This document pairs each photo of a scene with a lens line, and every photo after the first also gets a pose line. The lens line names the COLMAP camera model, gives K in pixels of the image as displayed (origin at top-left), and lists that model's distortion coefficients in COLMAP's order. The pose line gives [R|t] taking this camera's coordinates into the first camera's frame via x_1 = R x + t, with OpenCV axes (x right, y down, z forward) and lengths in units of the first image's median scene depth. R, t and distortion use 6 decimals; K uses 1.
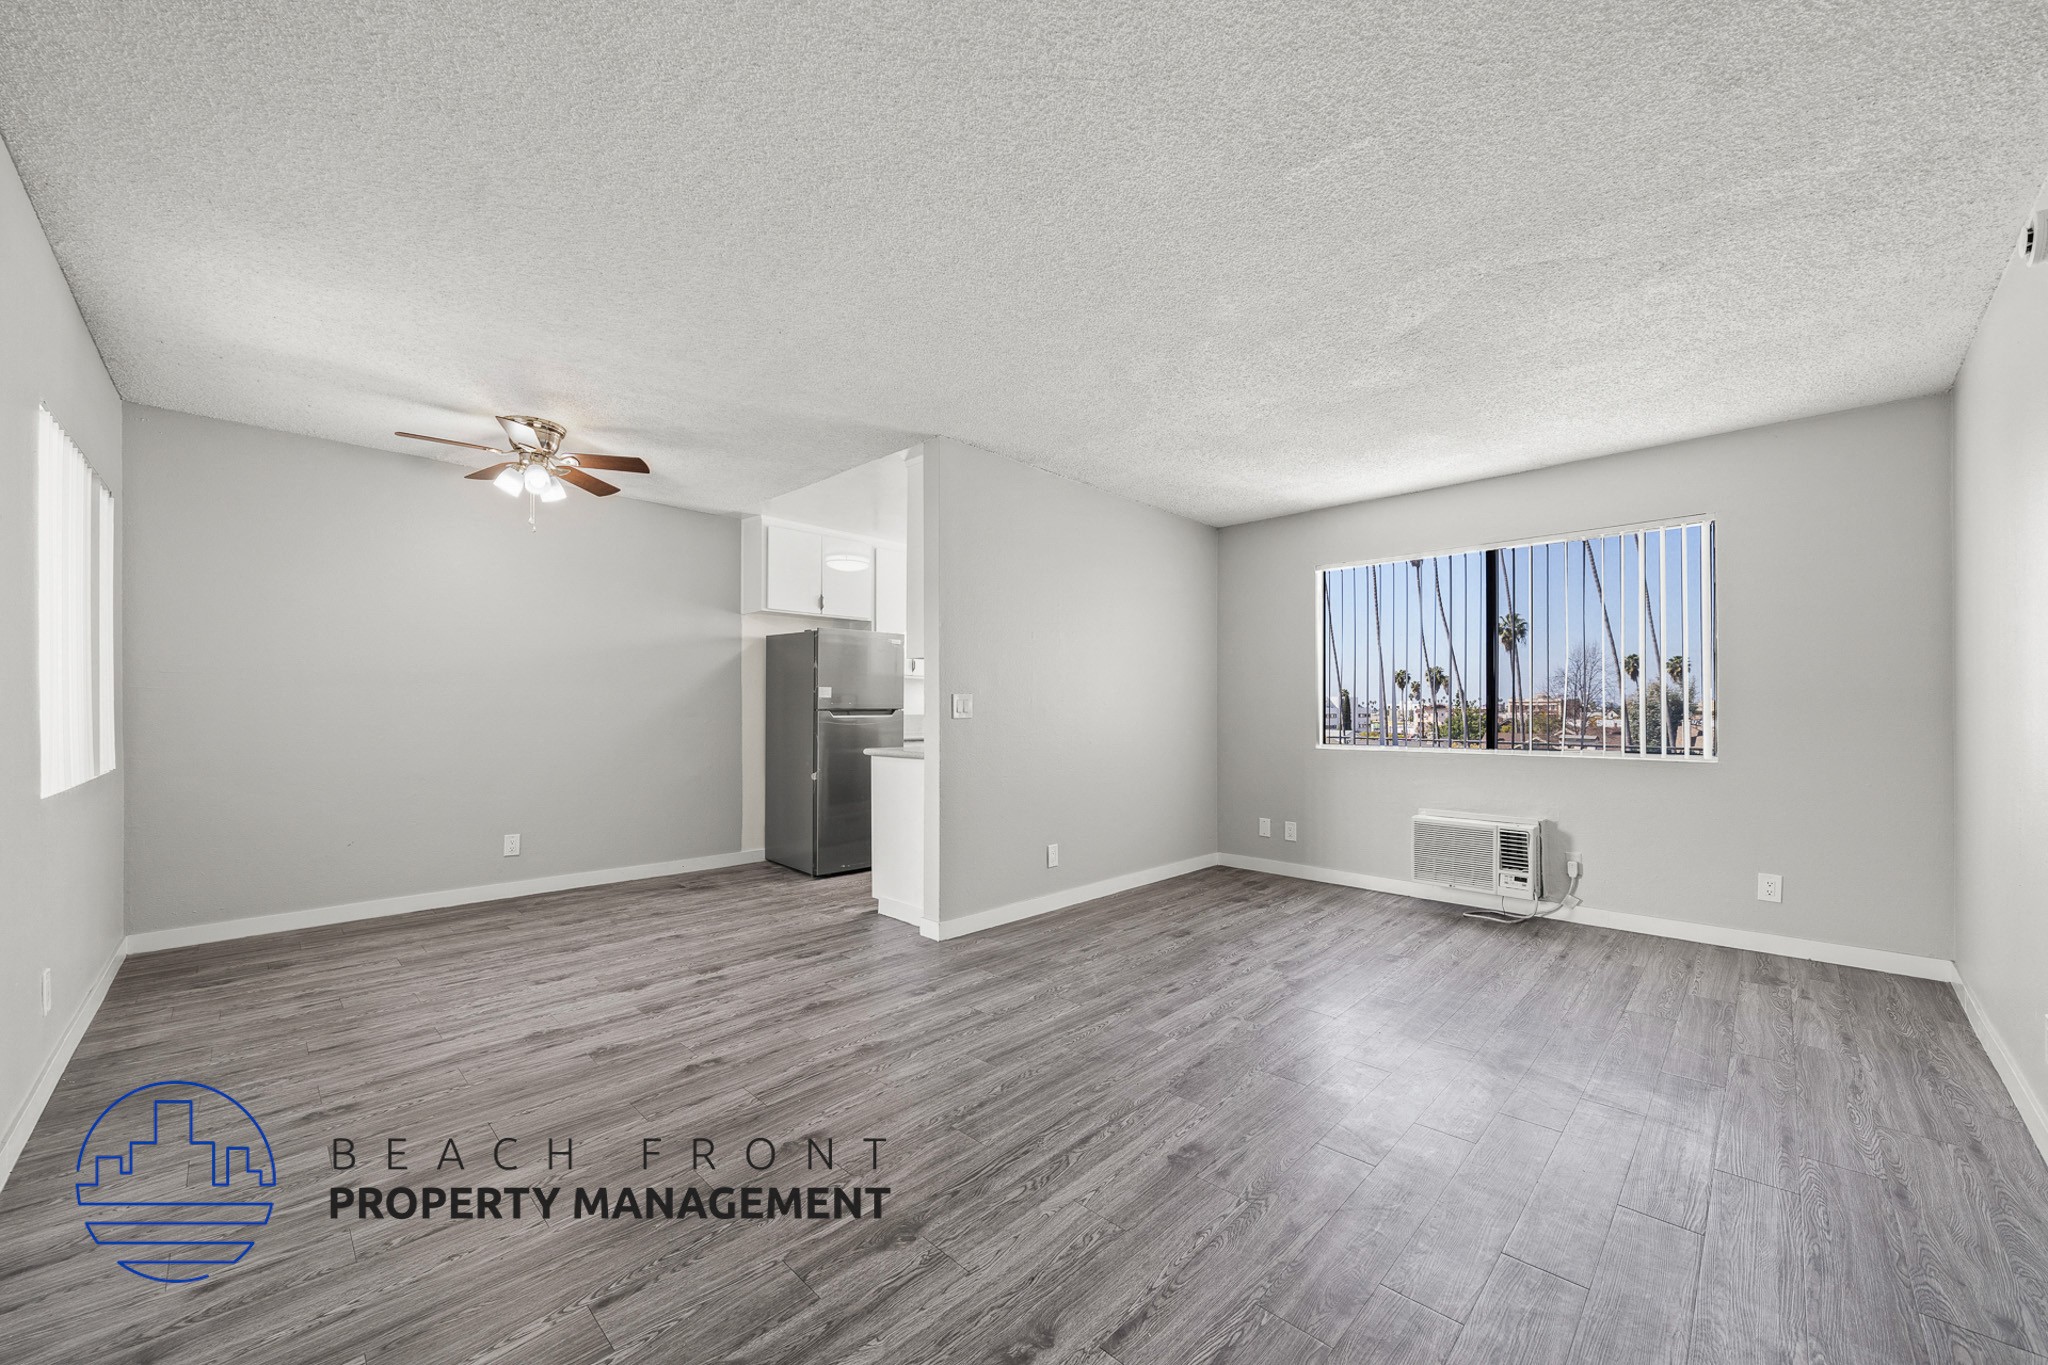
lens RADIAL K [[776.9, 0, 1015.8], [0, 776.9, 704.5], [0, 0, 1]] dist [-0.006108, 0.000873]
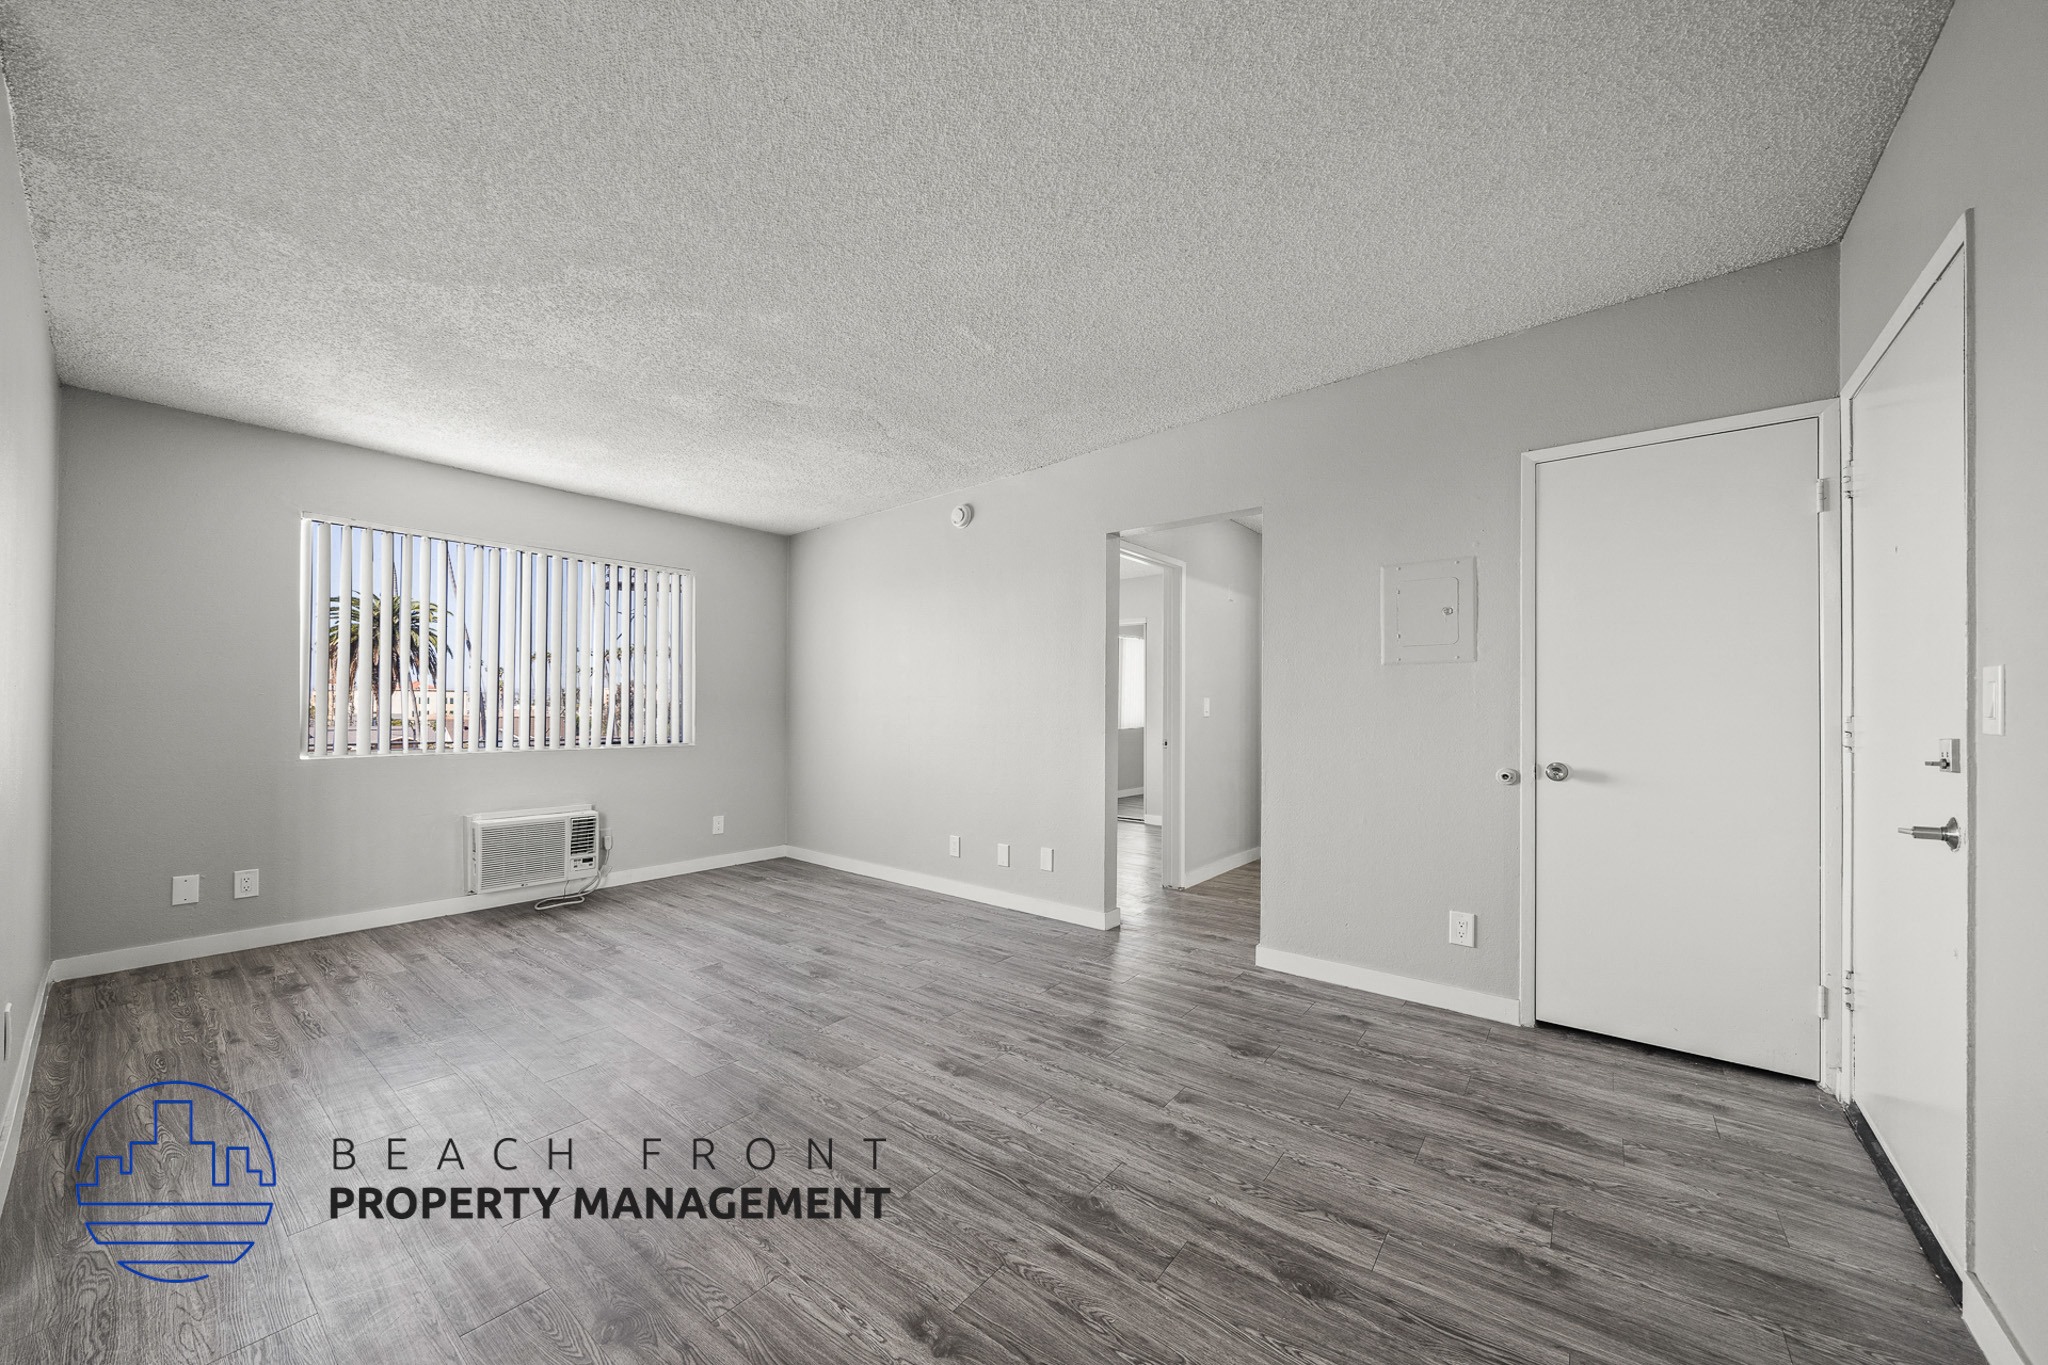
lens RADIAL K [[741.2, 0, 1014.0], [0, 741.2, 701.2], [0, 0, 1]] dist [-0.004699, 0.000387]
pose [[-0.108641, 0.011160, 0.994018, -0.496717], [-0.010338, 0.999870, -0.012356, 0.003735], [-0.994027, -0.011619, -0.108511, 0.529272]]
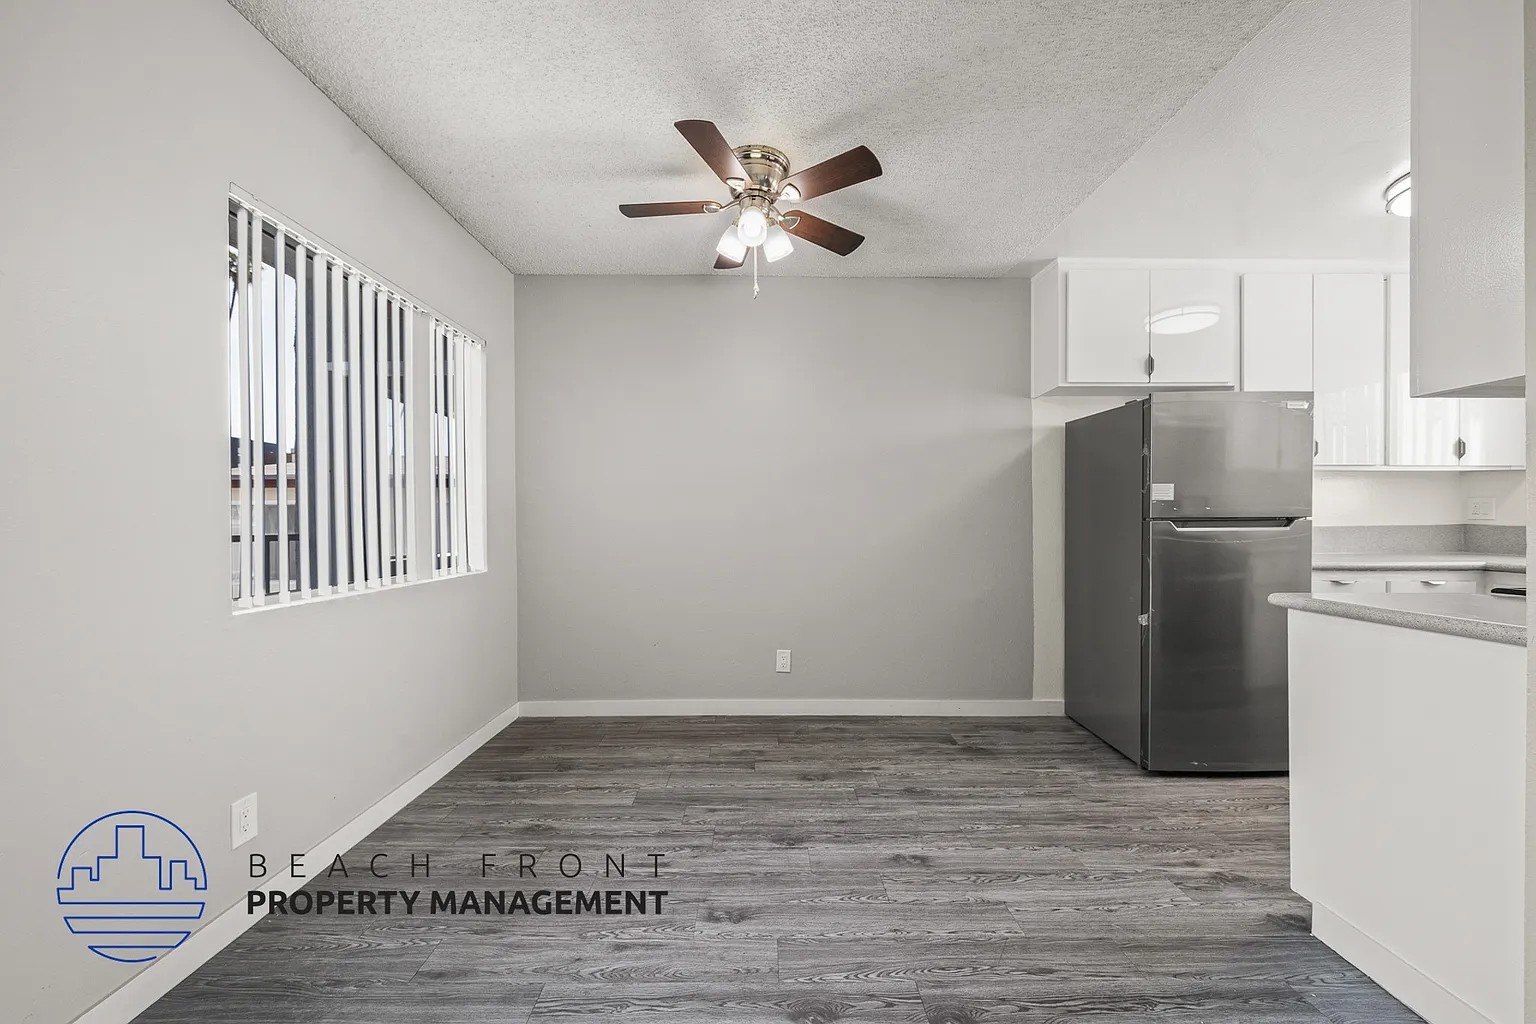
lens RADIAL K [[582.7, 0, 759.2], [0, 582.7, 529.6], [0, 0, 1]] dist [-0.006108, 0.000873]
pose [[0.701386, 0.005825, -0.712758, -0.182114], [0.009691, 0.999796, 0.017706, 0.005052], [0.712716, -0.019326, 0.701187, 0.558233]]
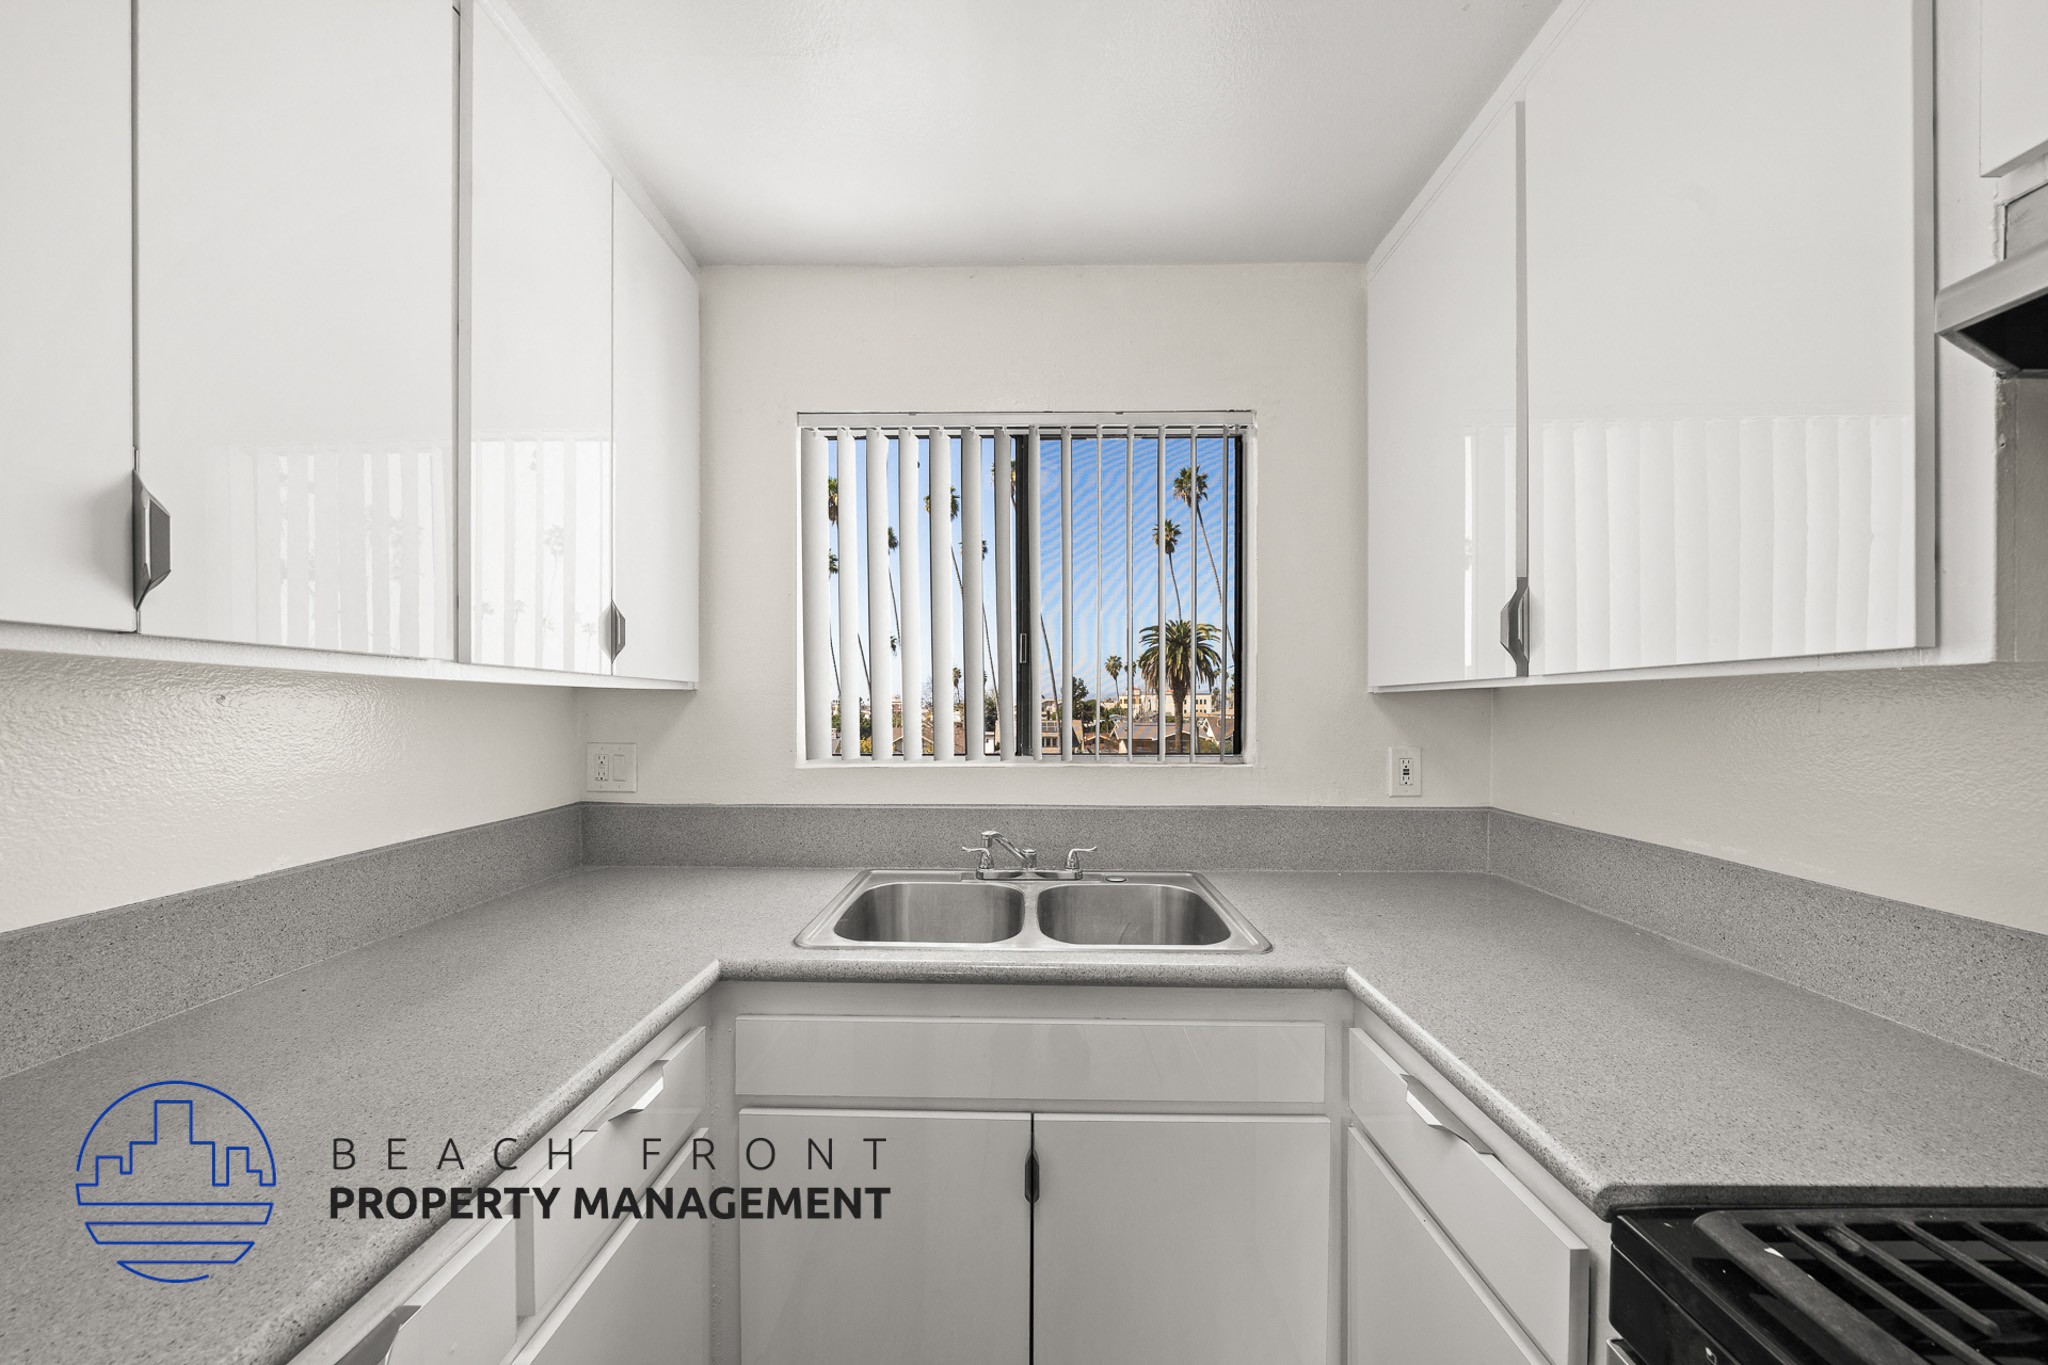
lens RADIAL K [[700.6, 0, 1015.5], [0, 700.6, 706.1], [0, 0, 1]] dist [-0.006998, -0.000044]
pose [[0.714310, 0.003470, 0.699821, -0.181452], [-0.009202, 0.999948, 0.004434, -0.045115], [-0.699769, -0.009607, 0.714305, 1.359365]]
